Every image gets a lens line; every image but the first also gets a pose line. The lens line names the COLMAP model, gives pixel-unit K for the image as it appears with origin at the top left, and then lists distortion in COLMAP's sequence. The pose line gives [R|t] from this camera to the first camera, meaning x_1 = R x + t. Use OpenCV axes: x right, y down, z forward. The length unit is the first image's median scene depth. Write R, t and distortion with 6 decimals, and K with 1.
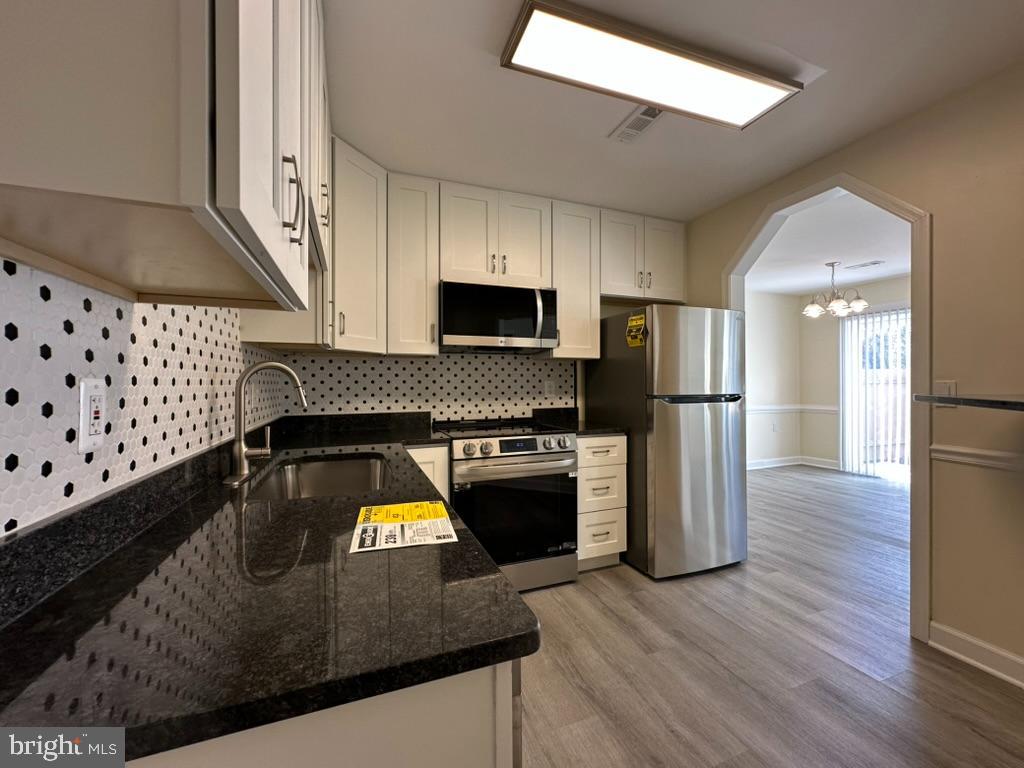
lens RADIAL K [[411.9, 0, 510.9], [0, 411.9, 383.3], [0, 0, 1]] dist [-0.000156, 0.000749]
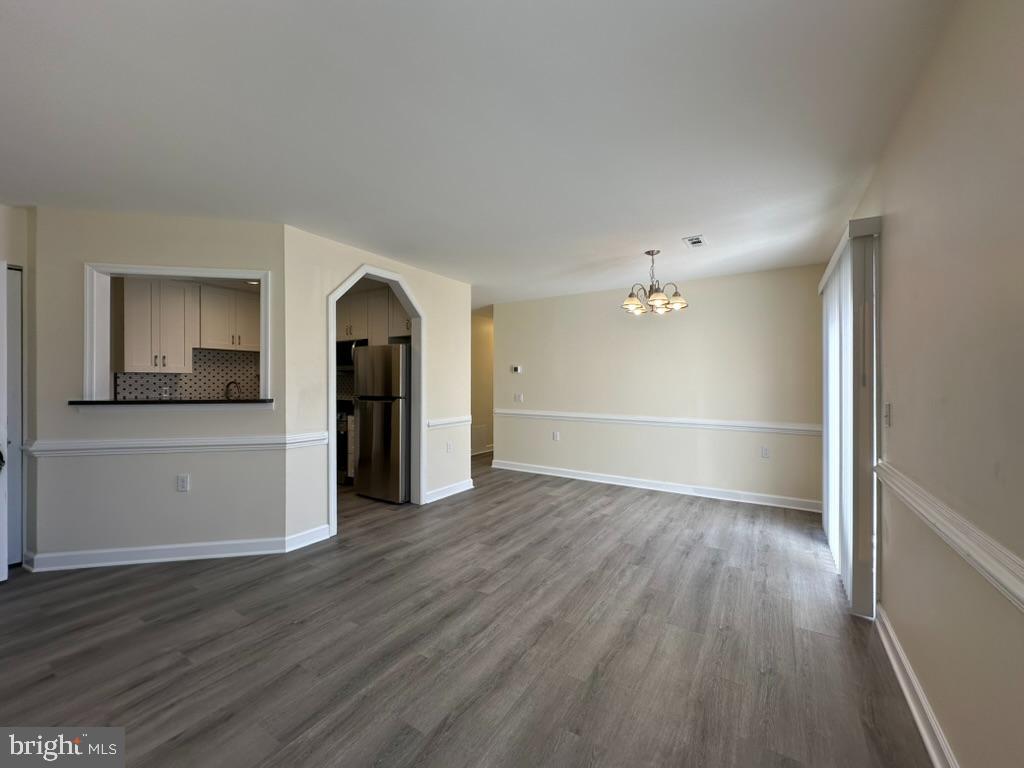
lens RADIAL K [[411.9, 0, 510.9], [0, 411.9, 383.3], [0, 0, 1]] dist [-0.000156, 0.000749]
pose [[0.585894, 0.007178, -0.810356, 2.068176], [-0.004893, 0.999974, 0.005320, -0.037816], [0.810373, 0.000848, 0.585913, 0.429120]]
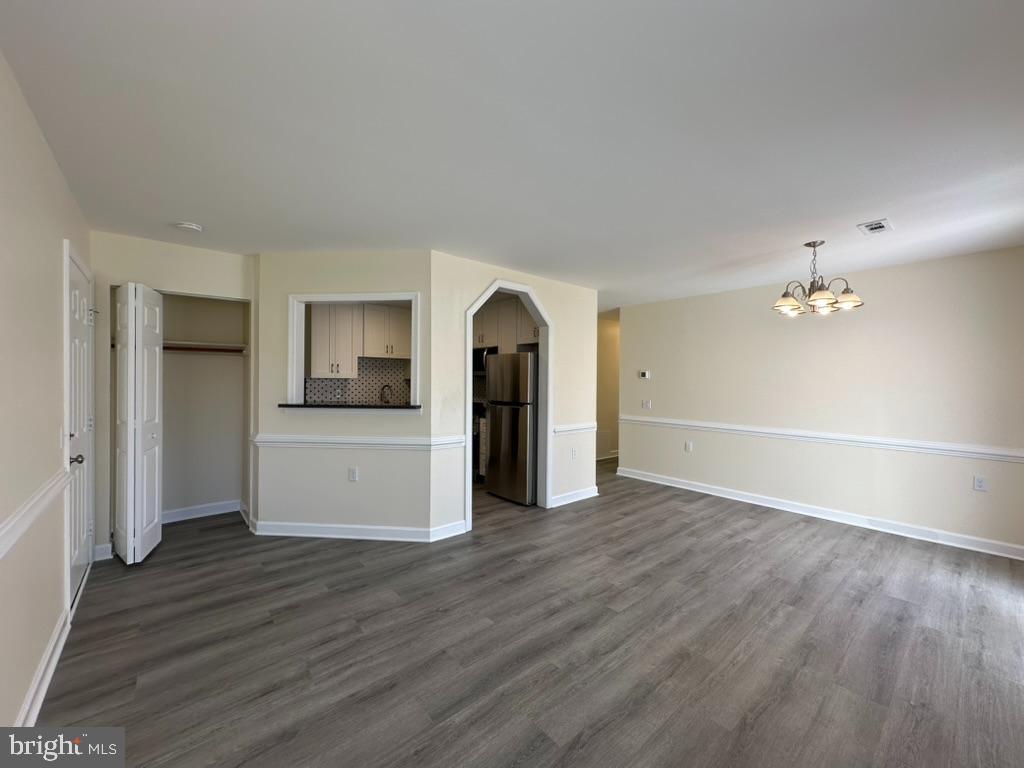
lens RADIAL K [[410.8, 0, 510.7], [0, 410.8, 383.3], [0, 0, 1]] dist [0.000192, 0.000385]
pose [[0.328704, 0.013044, -0.944343, 2.062937], [-0.011349, 0.999887, 0.009860, -0.068781], [0.944365, 0.007476, 0.328815, 0.406577]]
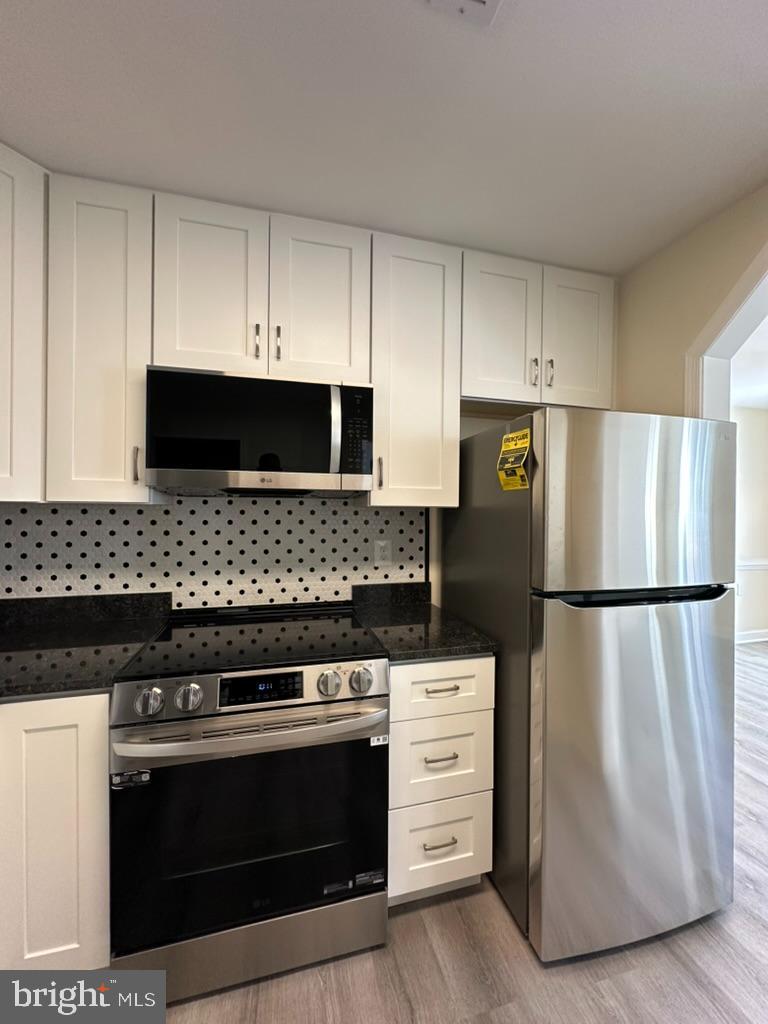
lens RADIAL K [[410.5, 0, 384.0], [0, 410.5, 512.0], [0, 0, 1]] dist [-0.002943, -0.000516]
pose [[0.994493, 0.013775, -0.103891, 0.183689], [-0.013312, 0.999898, 0.005152, -0.059362], [0.103951, -0.003740, 0.994575, 0.441020]]
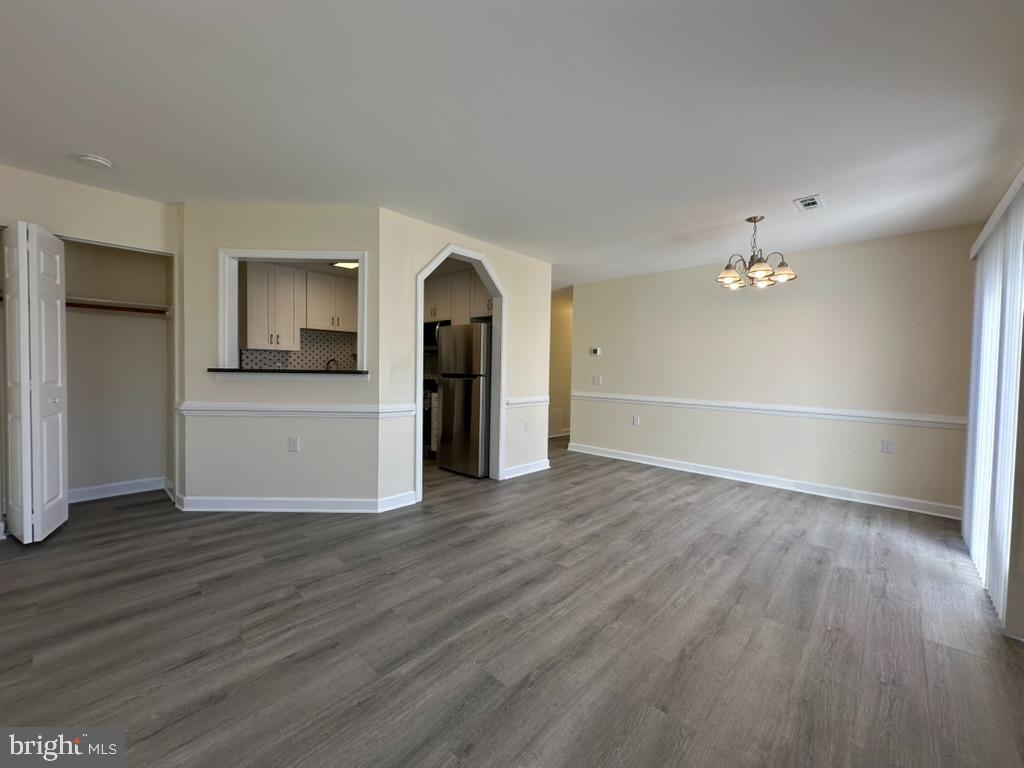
lens RADIAL K [[411.9, 0, 510.9], [0, 411.9, 383.3], [0, 0, 1]] dist [-0.000156, 0.000749]
pose [[0.431477, 0.041556, -0.901166, 2.052293], [-0.022199, 0.999125, 0.035445, -0.002031], [0.901851, 0.004711, 0.432022, 0.416883]]
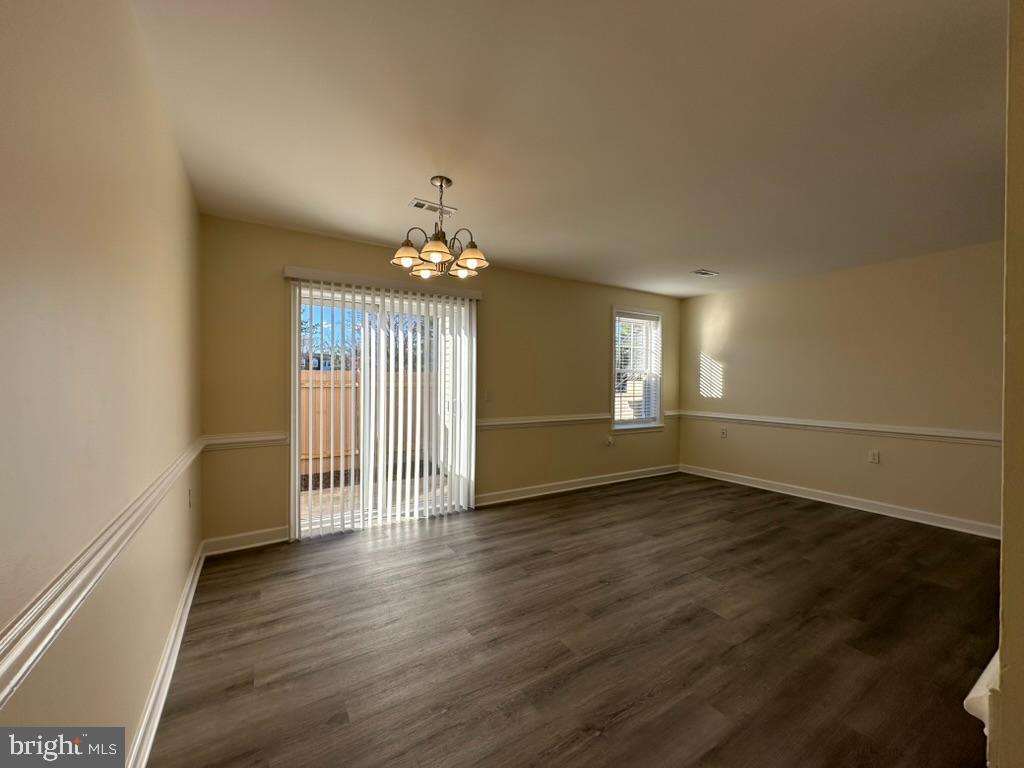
lens RADIAL K [[410.5, 0, 512.0], [0, 410.5, 384.0], [0, 0, 1]] dist [-0.002943, -0.000516]
pose [[-0.190188, -0.003654, 0.981741, 0.341040], [-0.004633, 0.999985, 0.002825, -0.027612], [-0.981737, -0.004011, -0.190202, 1.618937]]
